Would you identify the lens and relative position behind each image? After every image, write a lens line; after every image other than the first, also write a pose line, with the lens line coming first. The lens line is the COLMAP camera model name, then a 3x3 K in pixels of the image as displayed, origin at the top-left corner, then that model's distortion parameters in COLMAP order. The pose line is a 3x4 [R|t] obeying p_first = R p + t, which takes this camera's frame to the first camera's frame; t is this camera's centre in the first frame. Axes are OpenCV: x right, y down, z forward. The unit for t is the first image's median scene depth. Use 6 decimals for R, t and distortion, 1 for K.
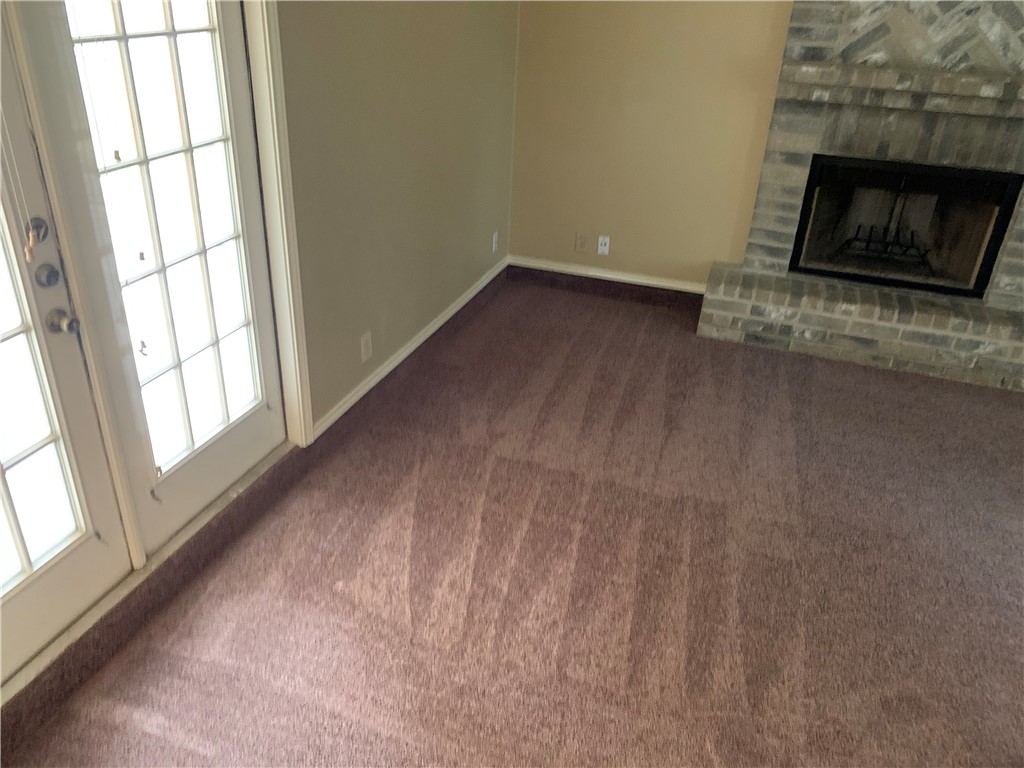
lens RADIAL K [[783.6, 0, 492.8], [0, 783.6, 371.9], [0, 0, 1]] dist [0.023416, -0.027263]
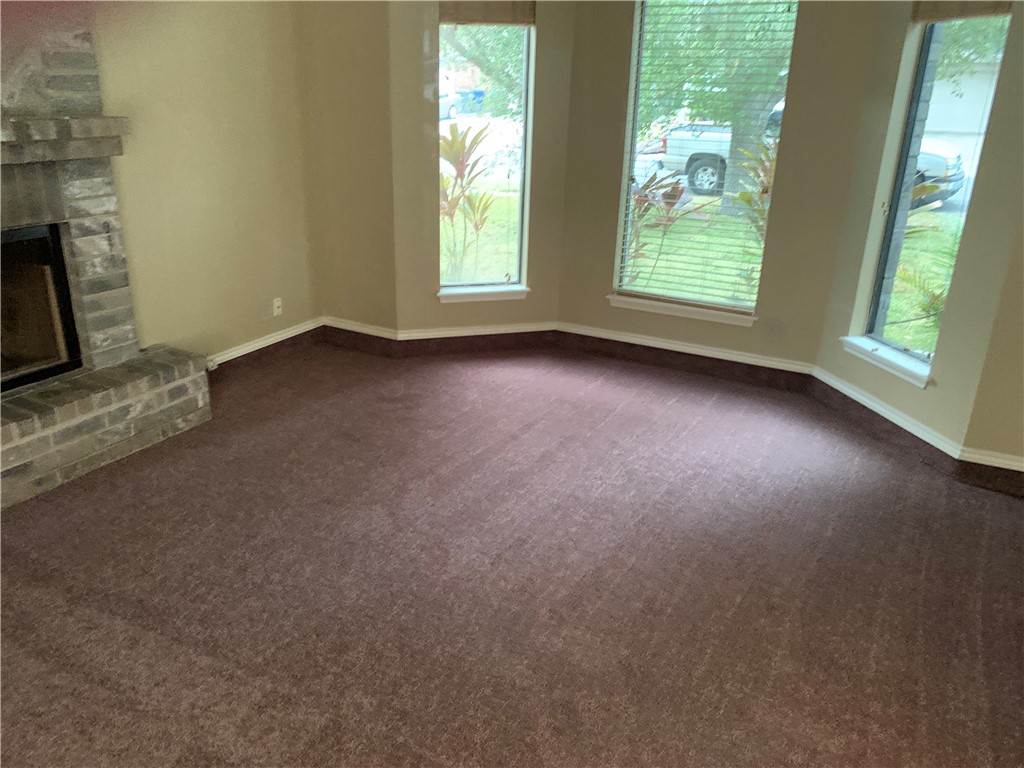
lens RADIAL K [[783.6, 0, 499.1], [0, 783.6, 369.9], [0, 0, 1]] dist [0.023416, -0.027263]
pose [[0.152606, -0.367811, 0.917293, -0.121978], [0.441985, 0.855572, 0.269531, -0.132460], [-0.883946, 0.364297, 0.293132, 0.371026]]
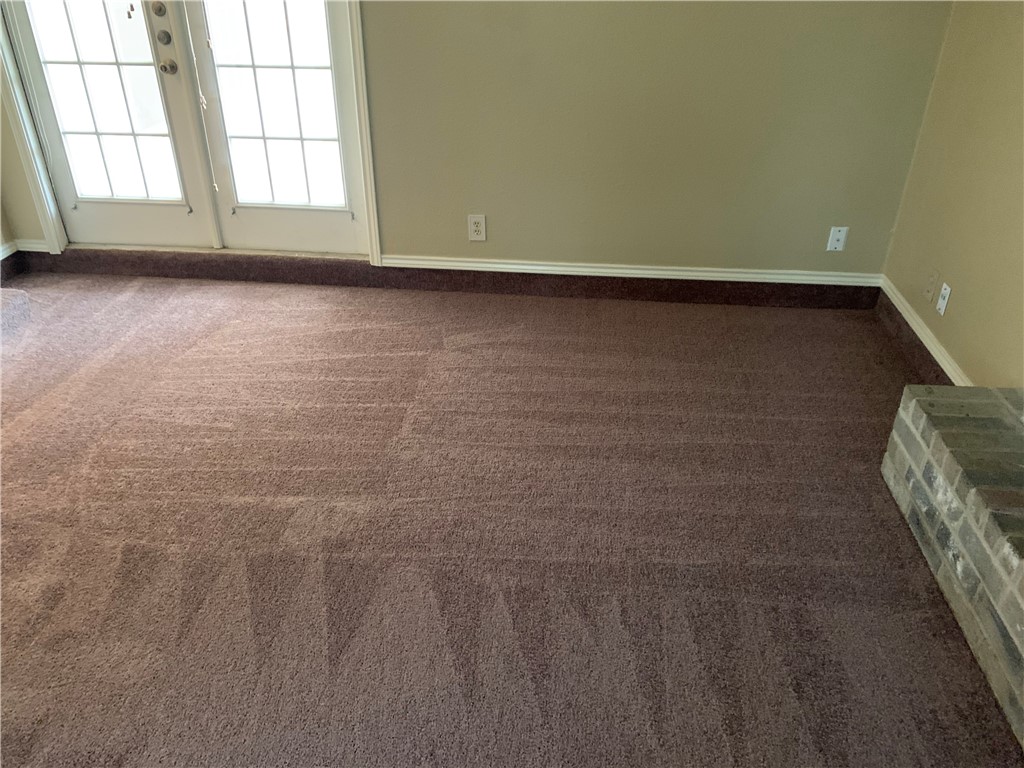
lens RADIAL K [[783.6, 0, 515.2], [0, 783.6, 378.6], [0, 0, 1]] dist [0.023416, -0.027263]
pose [[0.241449, 0.448788, -0.860402, 0.772641], [-0.437800, 0.841653, 0.316151, -0.196362], [0.866045, 0.300350, 0.399696, 0.608938]]
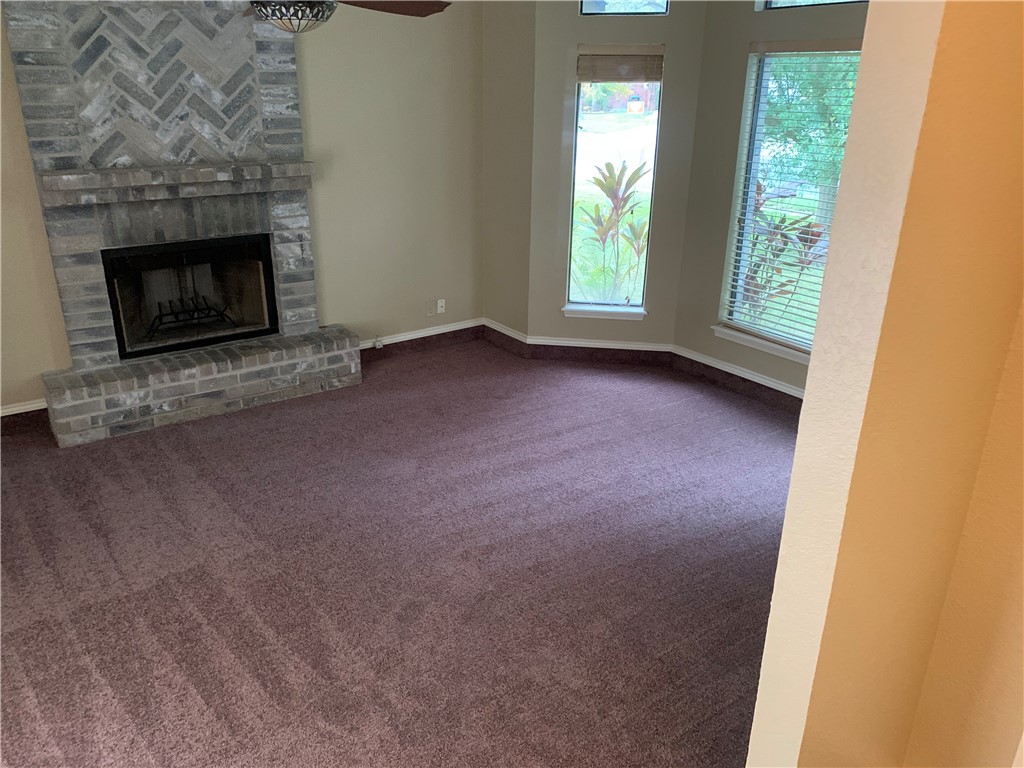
lens RADIAL K [[783.6, 0, 503.1], [0, 783.6, 380.1], [0, 0, 1]] dist [0.023416, -0.027263]
pose [[0.563829, -0.321612, 0.760699, -0.169738], [0.390571, 0.915392, 0.097524, -0.006213], [-0.727703, 0.242120, 0.641737, -0.050761]]
